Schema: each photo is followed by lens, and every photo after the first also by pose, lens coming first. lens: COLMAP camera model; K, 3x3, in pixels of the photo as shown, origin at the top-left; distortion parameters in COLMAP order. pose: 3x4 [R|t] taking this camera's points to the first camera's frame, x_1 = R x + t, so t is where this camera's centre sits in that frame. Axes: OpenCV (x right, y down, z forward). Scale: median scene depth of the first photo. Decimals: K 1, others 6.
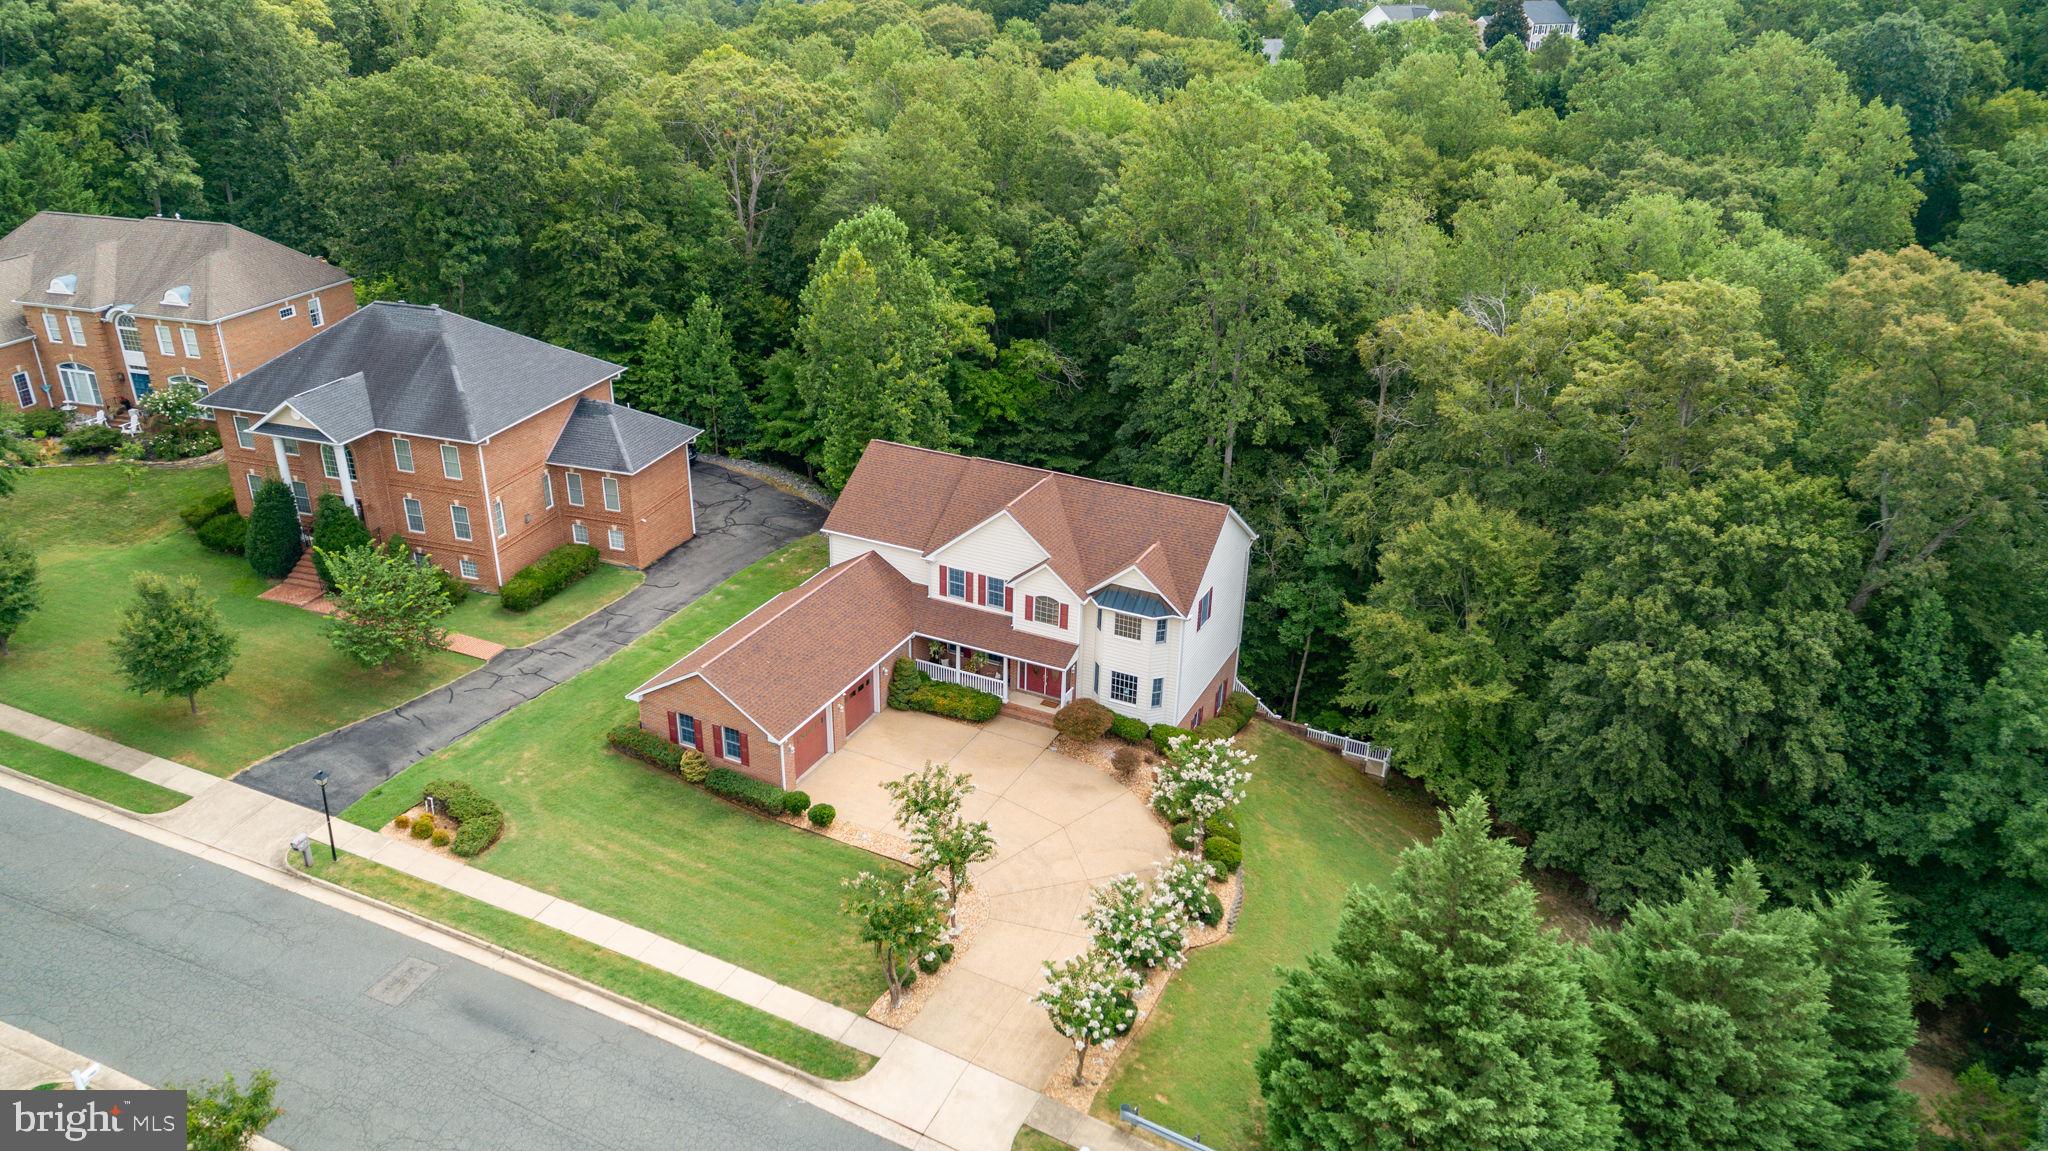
lens RADIAL K [[1379.2, 0, 1020.3], [0, 1379.2, 578.6], [0, 0, 1]] dist [-0.008609, 0.006661]
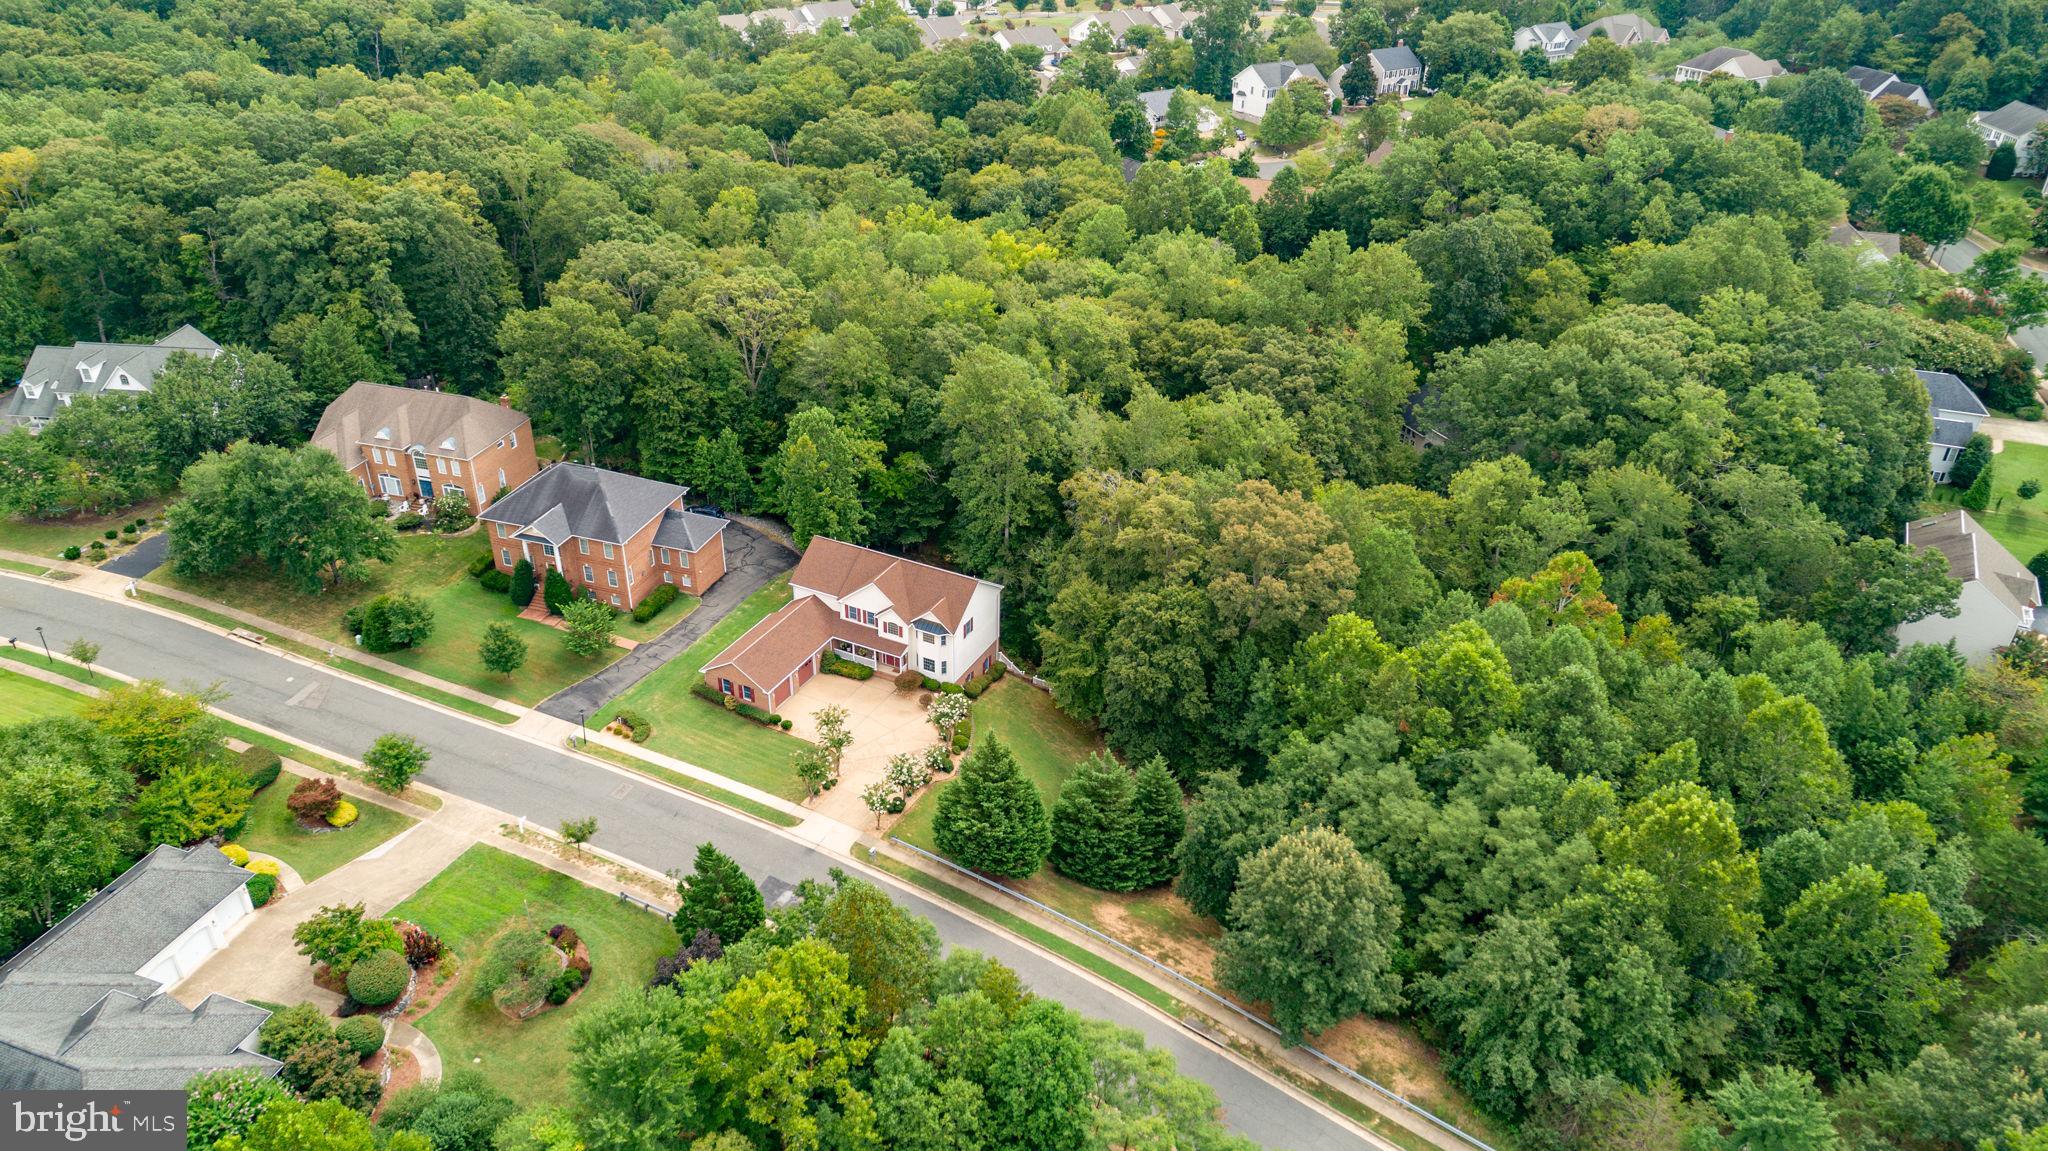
lens RADIAL K [[1379.2, 0, 1020.3], [0, 1379.2, 578.6], [0, 0, 1]] dist [-0.008609, 0.006661]
pose [[0.999953, 0.004539, -0.008519, 0.228842], [-0.003718, 0.995562, 0.094031, -0.250176], [0.008908, -0.093995, 0.995533, -1.092732]]
